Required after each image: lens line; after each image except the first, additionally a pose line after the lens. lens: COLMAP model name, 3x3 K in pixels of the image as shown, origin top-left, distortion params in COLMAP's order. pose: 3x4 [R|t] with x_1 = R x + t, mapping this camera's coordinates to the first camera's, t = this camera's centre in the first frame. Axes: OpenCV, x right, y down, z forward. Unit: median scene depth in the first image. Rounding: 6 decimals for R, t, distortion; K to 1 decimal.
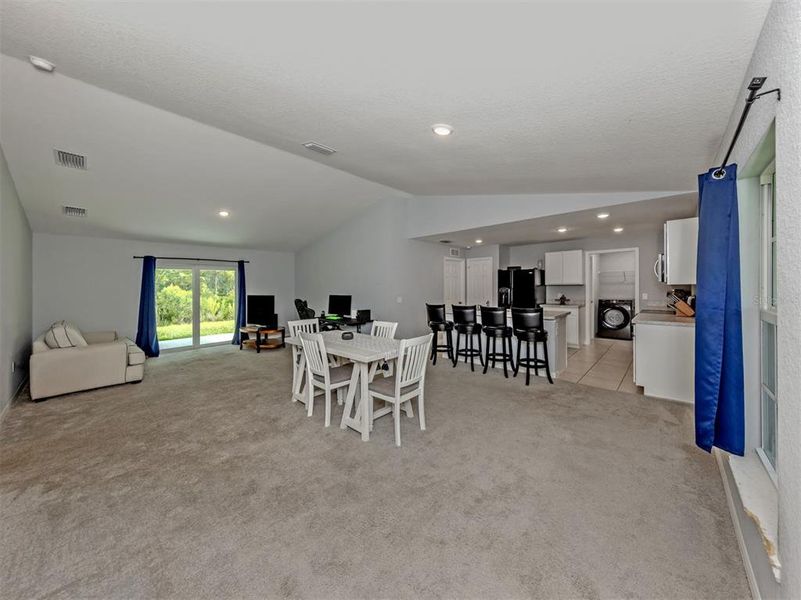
lens RADIAL K [[284.8, 0, 415.4], [0, 284.8, 286.3], [0, 0, 1]] dist [0.000121, 0.000094]
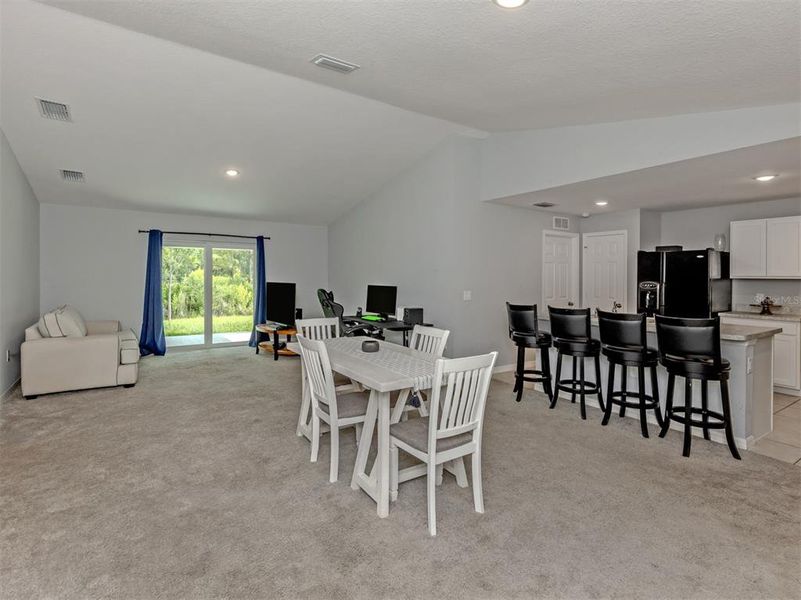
lens RADIAL K [[404.8, 0, 403.1], [0, 404.8, 275.8], [0, 0, 1]] dist [0.003243, 0.000238]
pose [[0.967134, 0.022809, -0.253241, 0.044378], [-0.023213, 0.999730, 0.001392, 0.005988], [0.253204, 0.004533, 0.967402, 0.077651]]
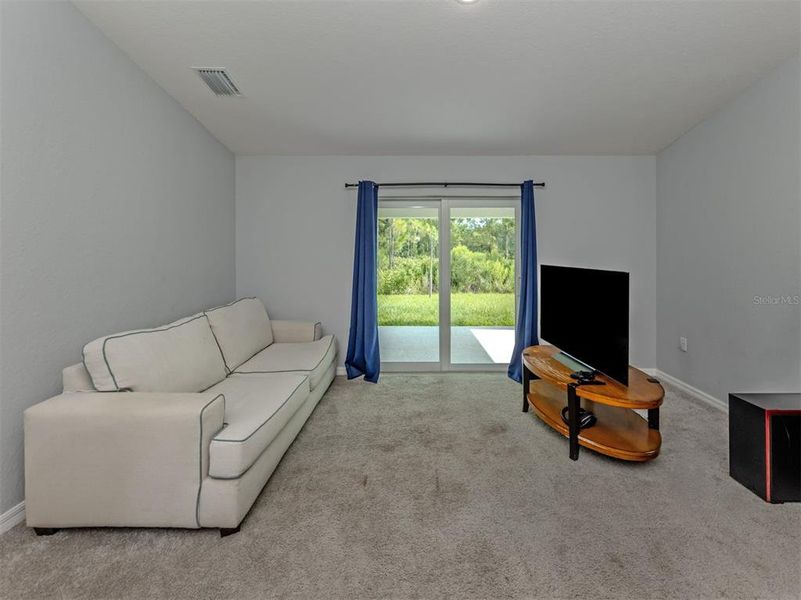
lens RADIAL K [[379.2, 0, 404.1], [0, 379.2, 257.1], [0, 0, 1]] dist [0.003885, 0.000213]
pose [[0.637412, 0.028807, -0.769984, -0.460821], [-0.011534, 0.999546, 0.027847, 0.011296], [0.770437, -0.008869, 0.637455, 0.770855]]
